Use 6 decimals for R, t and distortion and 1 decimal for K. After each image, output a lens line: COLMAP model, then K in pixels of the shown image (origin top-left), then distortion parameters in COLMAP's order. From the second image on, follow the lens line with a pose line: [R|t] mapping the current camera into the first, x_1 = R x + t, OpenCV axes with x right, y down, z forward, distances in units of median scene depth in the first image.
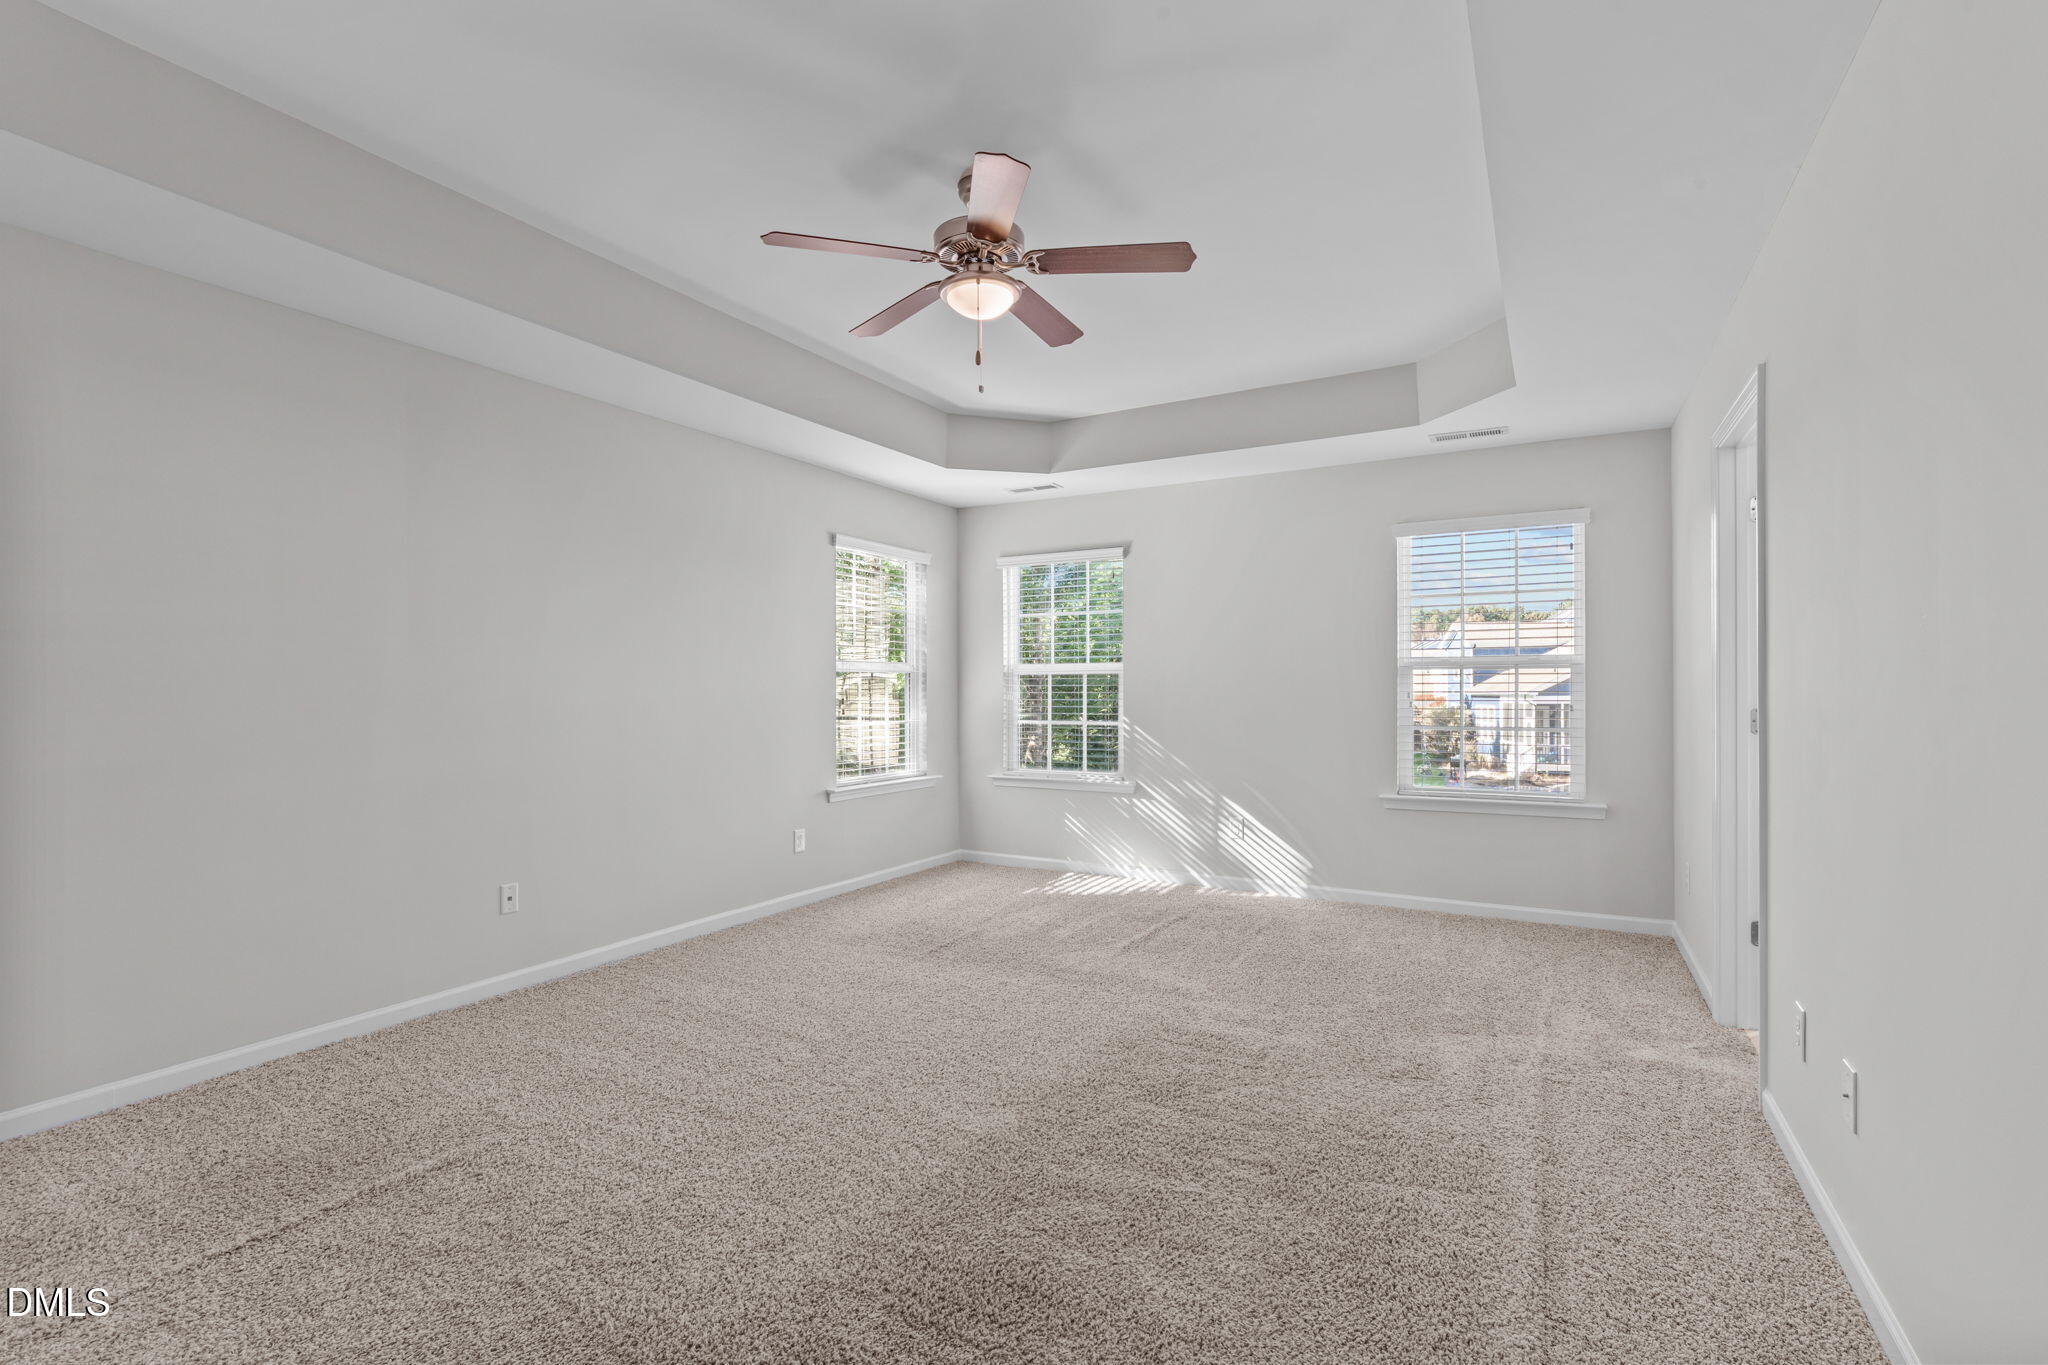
lens RADIAL K [[906.2, 0, 1028.3], [0, 906.2, 685.0], [0, 0, 1]] dist [-0.015600, 0.006338]
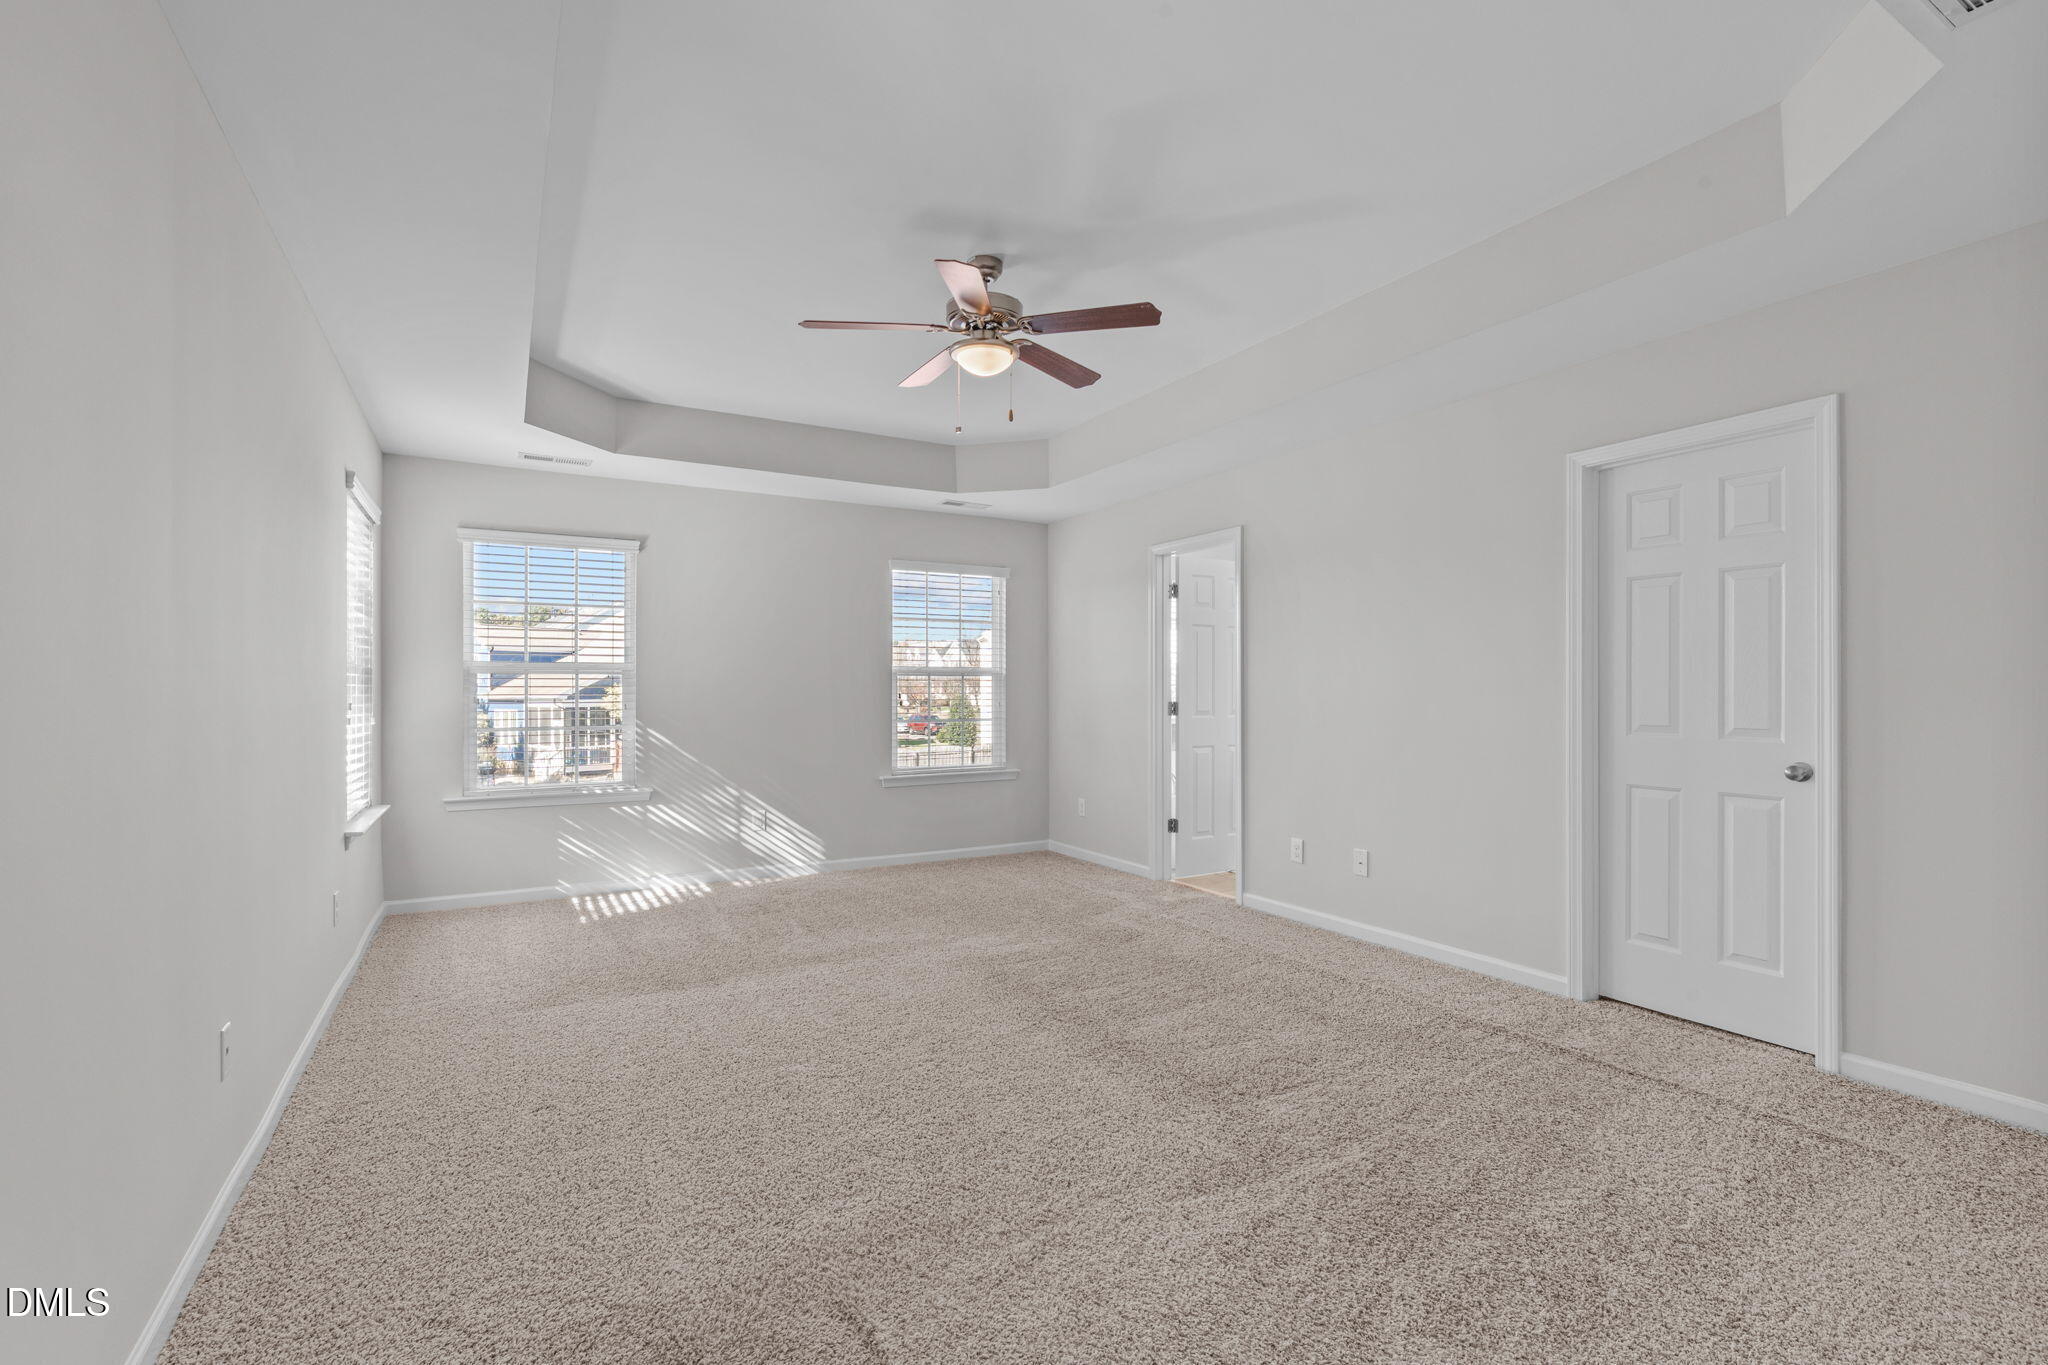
lens RADIAL K [[906.2, 0, 1028.3], [0, 906.2, 685.0], [0, 0, 1]] dist [-0.015600, 0.006338]
pose [[0.522419, 0.008027, 0.852651, -0.493295], [-0.003758, 0.999968, -0.007112, 0.003730], [-0.852680, 0.000512, 0.522433, 0.161089]]
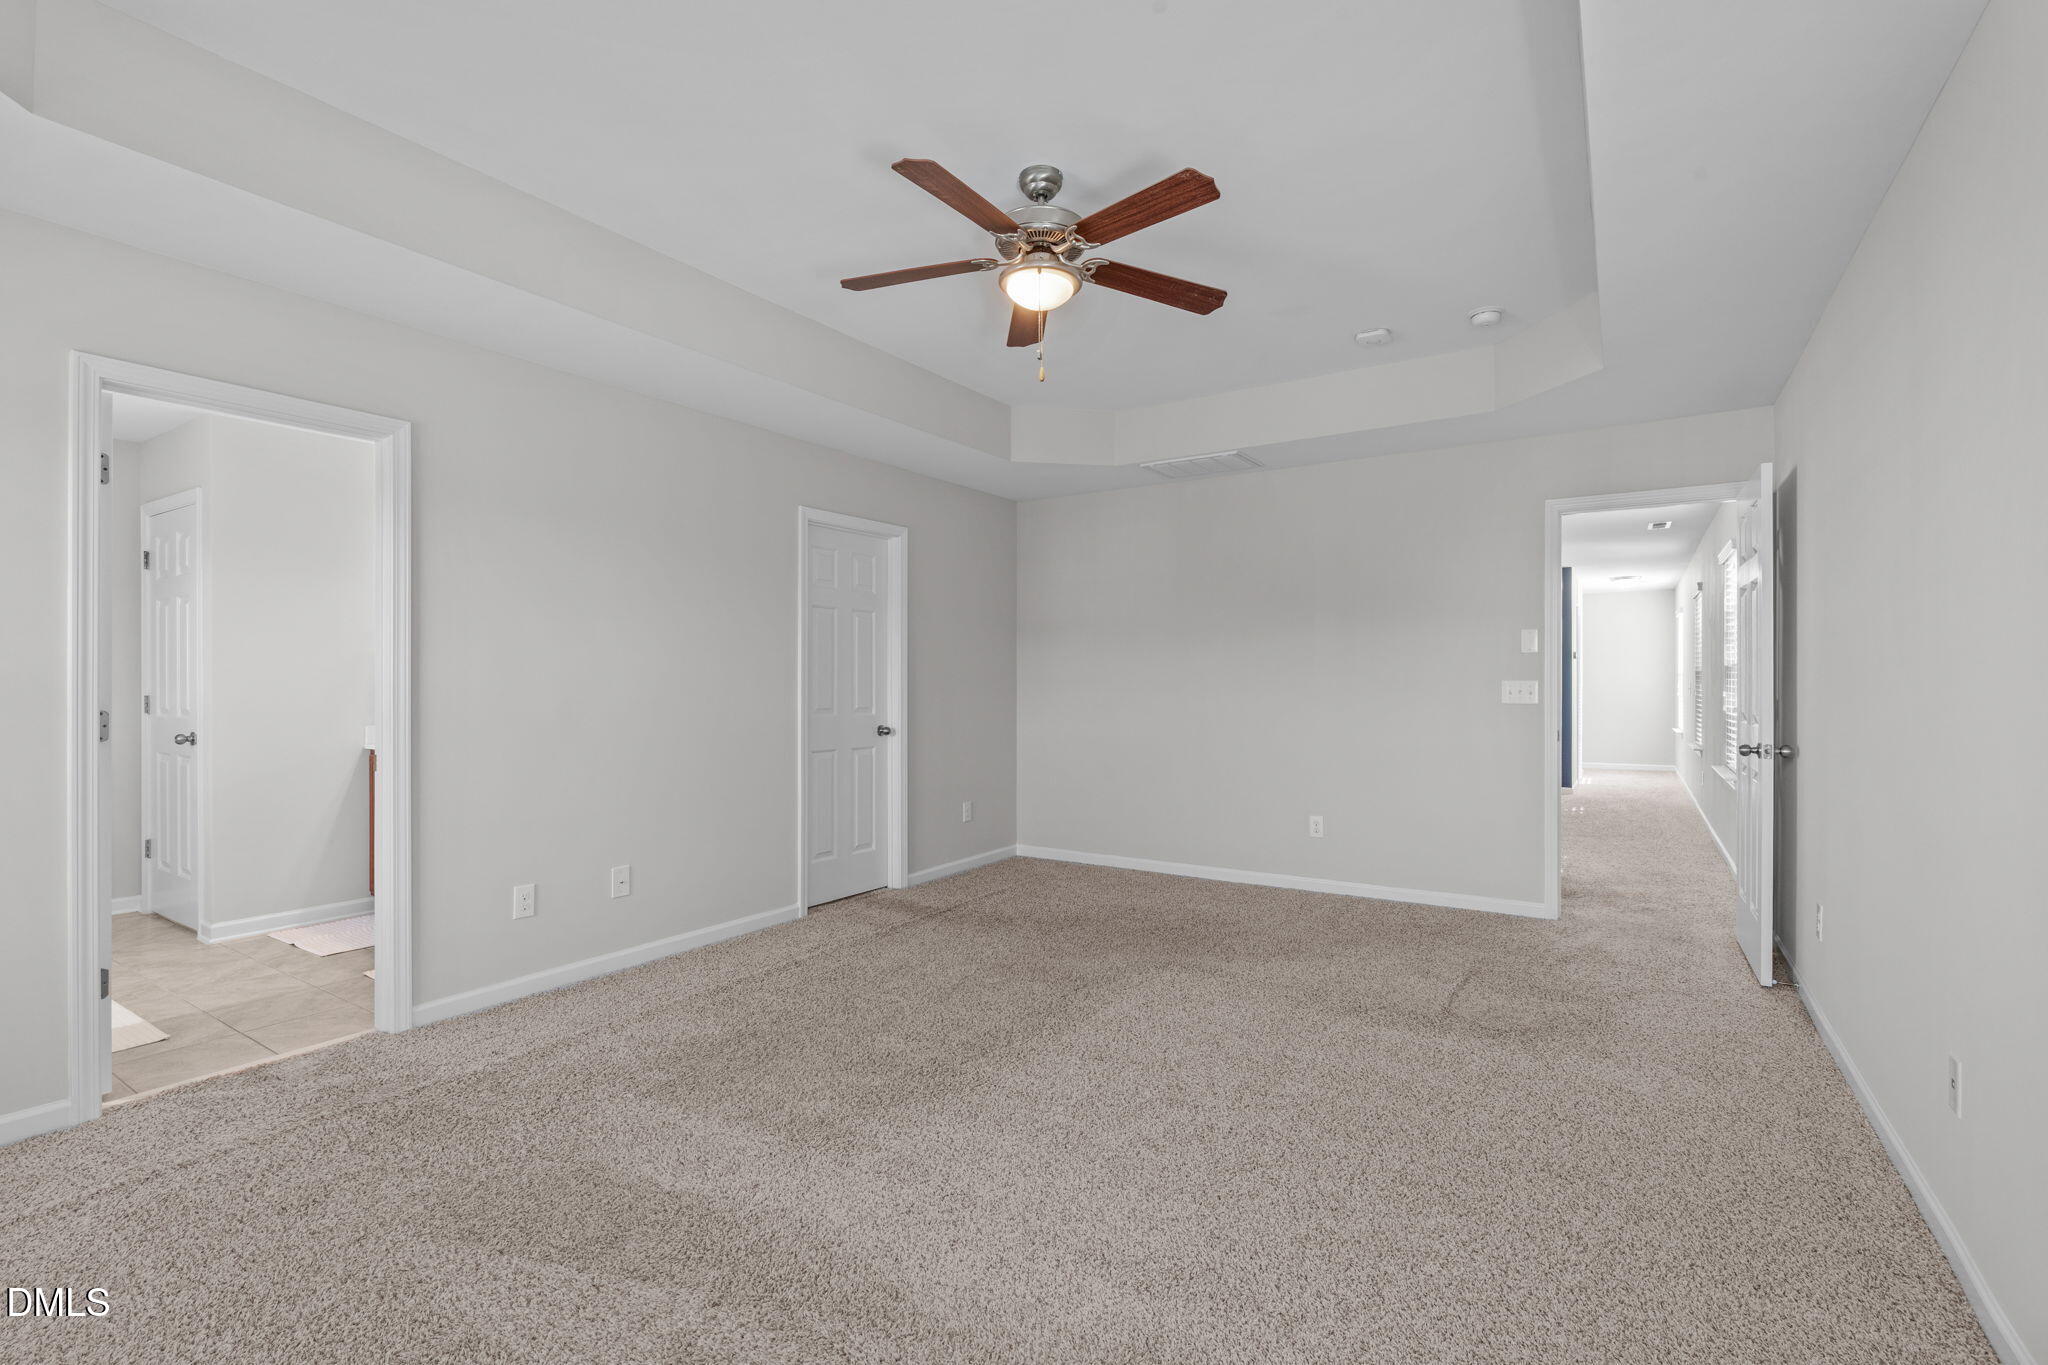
lens RADIAL K [[906.2, 0, 1028.3], [0, 906.2, 685.0], [0, 0, 1]] dist [-0.015600, 0.006338]
pose [[-0.997863, 0.006959, 0.064968, -0.044484], [0.006745, 0.999971, -0.003513, 0.005735], [-0.064991, -0.003068, -0.997881, 0.960315]]
